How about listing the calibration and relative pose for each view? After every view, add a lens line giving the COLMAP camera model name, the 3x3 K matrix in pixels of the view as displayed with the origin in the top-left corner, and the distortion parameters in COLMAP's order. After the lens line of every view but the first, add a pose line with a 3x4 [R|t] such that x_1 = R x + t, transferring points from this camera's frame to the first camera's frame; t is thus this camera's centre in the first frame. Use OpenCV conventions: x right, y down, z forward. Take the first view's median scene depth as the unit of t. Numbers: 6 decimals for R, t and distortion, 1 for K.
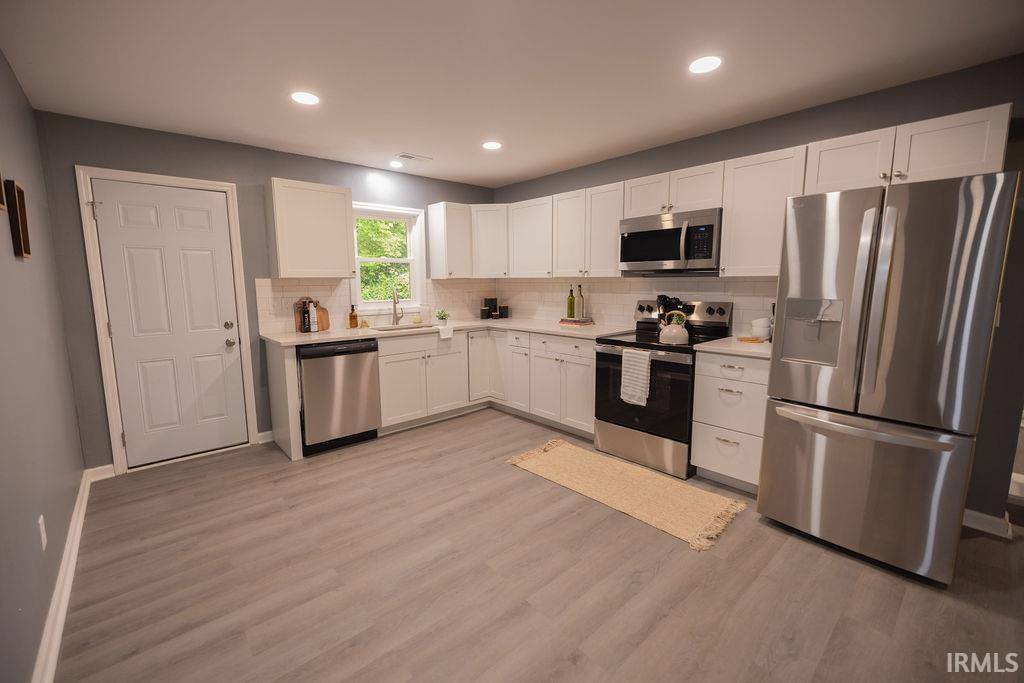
lens RADIAL K [[432.6, 0, 511.6], [0, 432.6, 340.3], [0, 0, 1]] dist [0.001832, 0.000438]
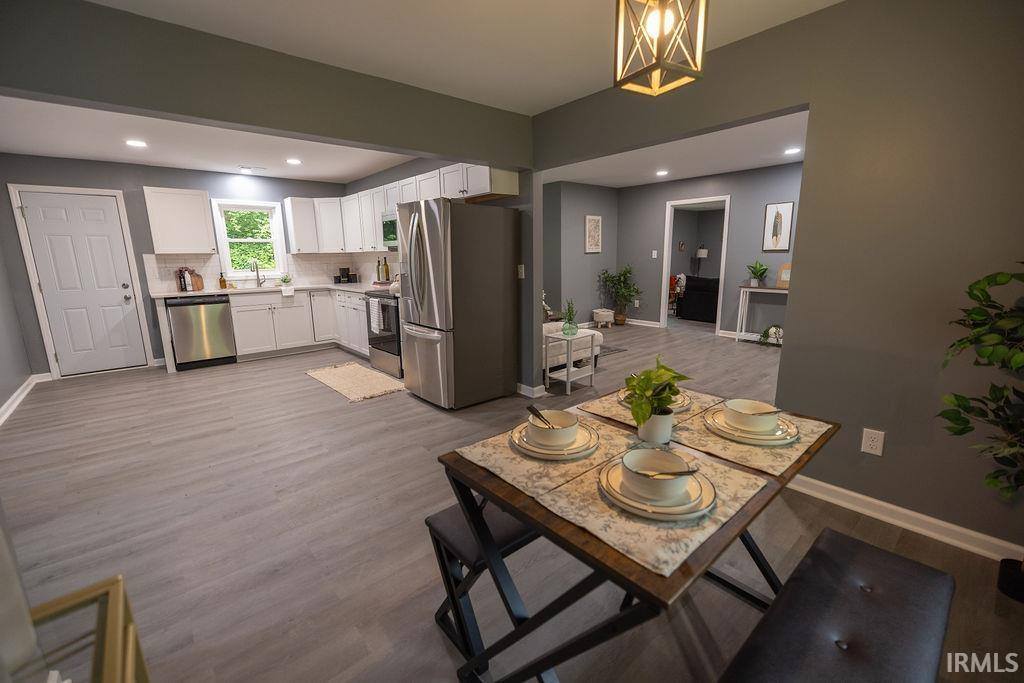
lens RADIAL K [[432.6, 0, 514.6], [0, 432.6, 343.9], [0, 0, 1]] dist [0.001832, 0.000438]
pose [[0.999900, -0.007315, -0.012123, 0.675692], [0.008083, 0.997882, 0.064554, 0.075534], [0.011625, -0.064645, 0.997841, -0.472567]]
